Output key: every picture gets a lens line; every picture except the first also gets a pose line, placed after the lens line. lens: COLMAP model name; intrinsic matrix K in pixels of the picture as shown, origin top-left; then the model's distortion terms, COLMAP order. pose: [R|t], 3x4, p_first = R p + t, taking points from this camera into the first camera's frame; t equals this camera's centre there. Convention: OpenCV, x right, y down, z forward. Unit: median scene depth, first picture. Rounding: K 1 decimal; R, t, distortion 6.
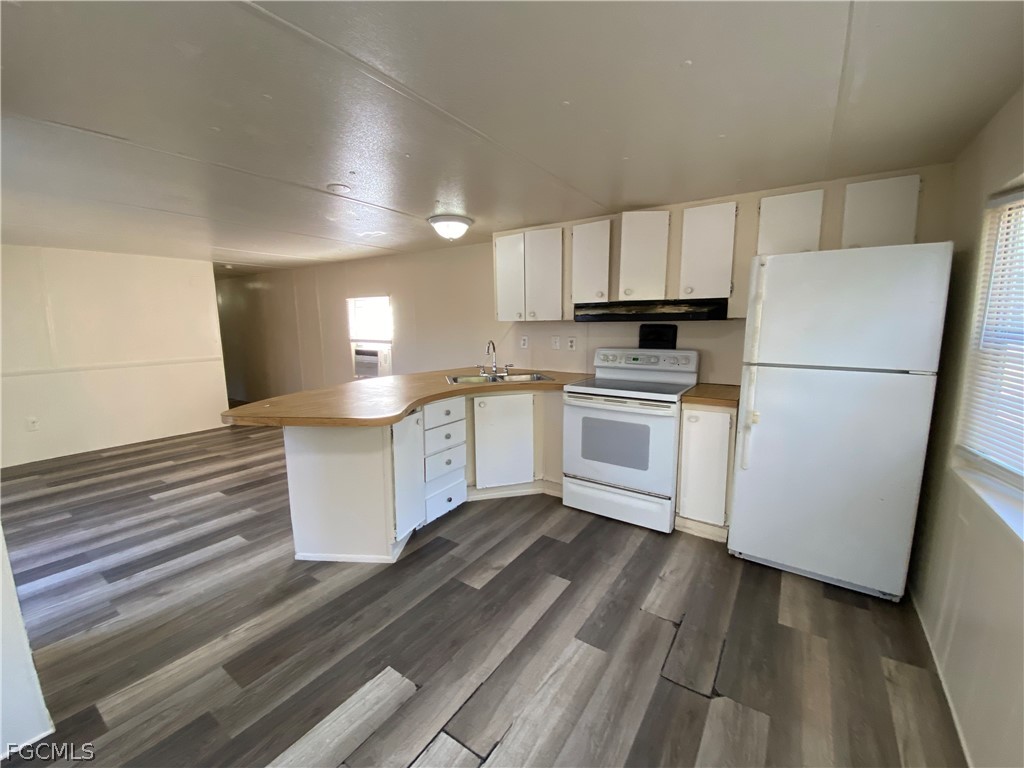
lens RADIAL K [[412.7, 0, 513.9], [0, 412.7, 383.5], [0, 0, 1]] dist [0.023880, -0.023240]
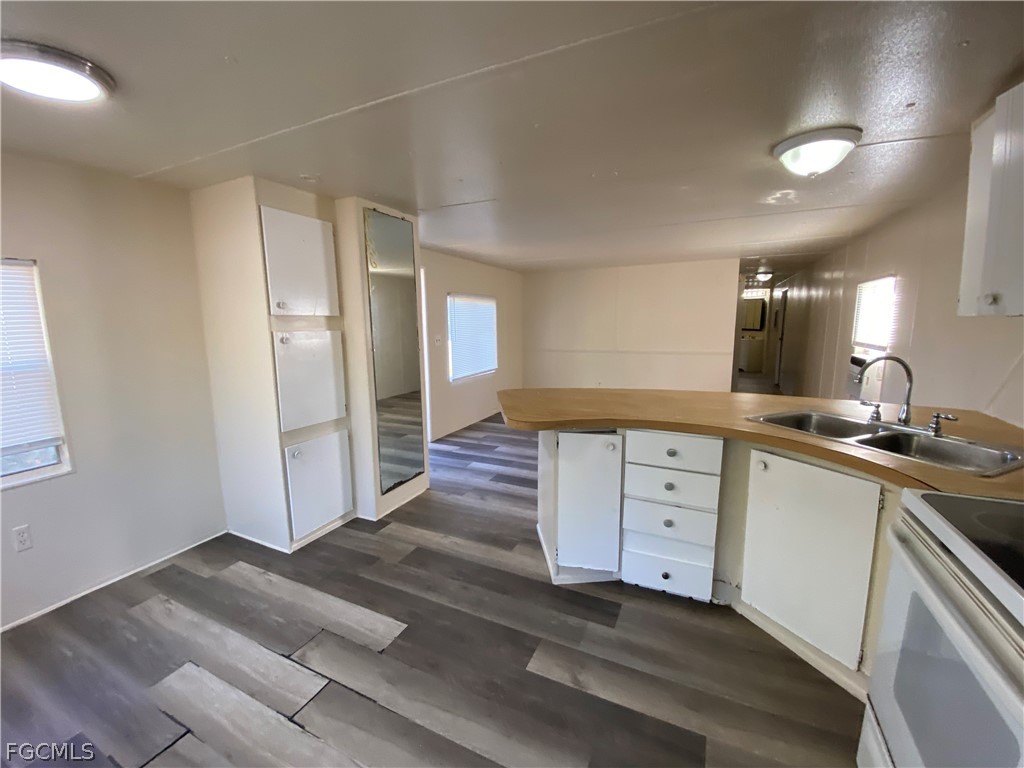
lens RADIAL K [[420.8, 0, 519.1], [0, 420.8, 385.5], [0, 0, 1]] dist [0.024905, -0.024687]
pose [[0.152970, 0.161234, -0.974989, 0.447049], [-0.138972, 0.980306, 0.140310, -0.097930], [0.978411, 0.114033, 0.172364, 0.592532]]
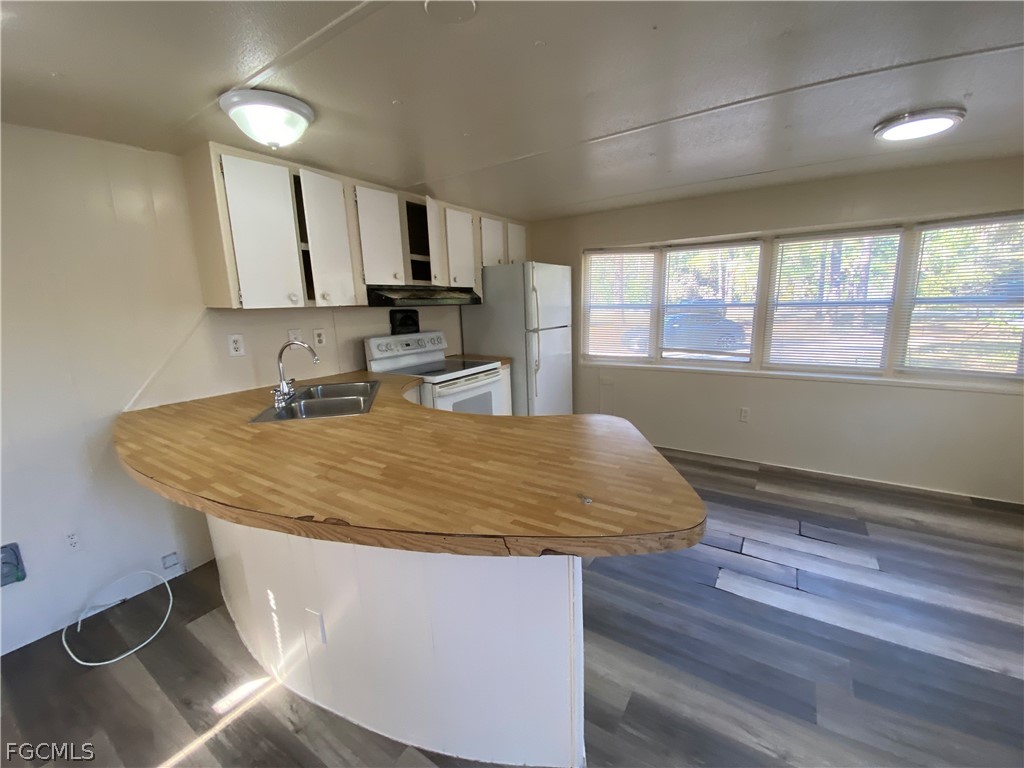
lens RADIAL K [[412.7, 0, 513.9], [0, 412.7, 383.5], [0, 0, 1]] dist [0.023880, -0.023240]
pose [[-0.008549, -0.185534, 0.982601, -0.784258], [0.179200, 0.966445, 0.184042, -0.118423], [-0.983776, 0.177655, 0.024986, 0.829546]]
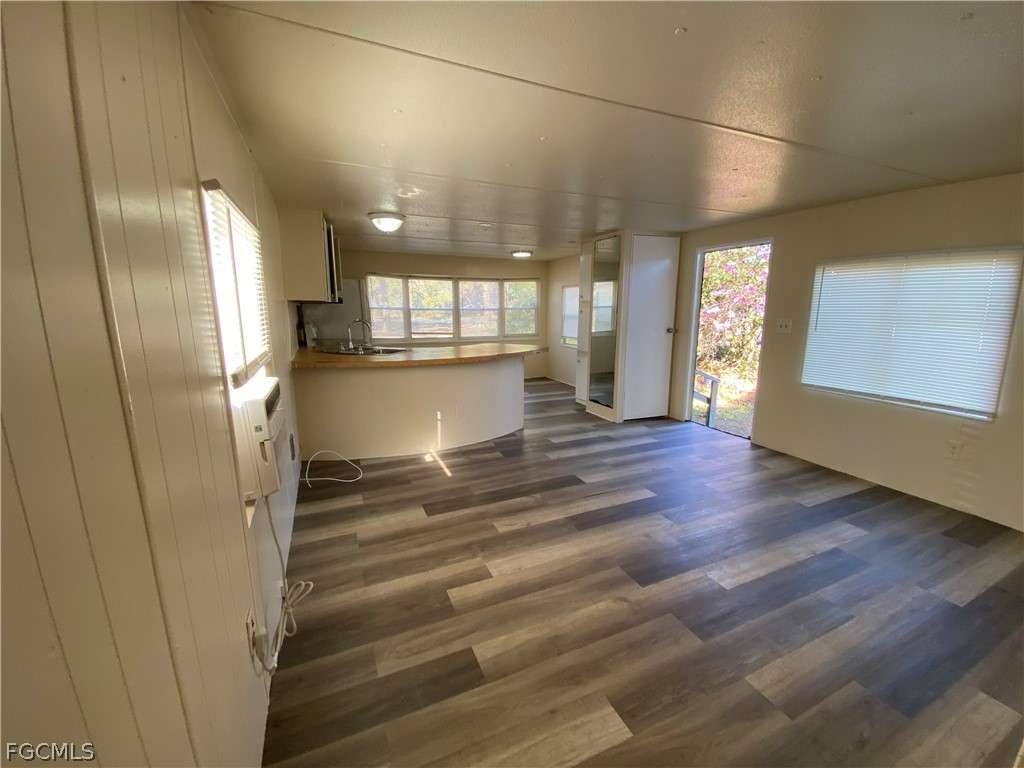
lens RADIAL K [[412.7, 0, 513.9], [0, 412.7, 383.5], [0, 0, 1]] dist [0.023880, -0.023240]
pose [[-0.849301, -0.092112, 0.519810, -1.219959], [0.082973, 0.949130, 0.303757, -0.295789], [-0.521347, 0.301111, -0.798455, 2.076515]]
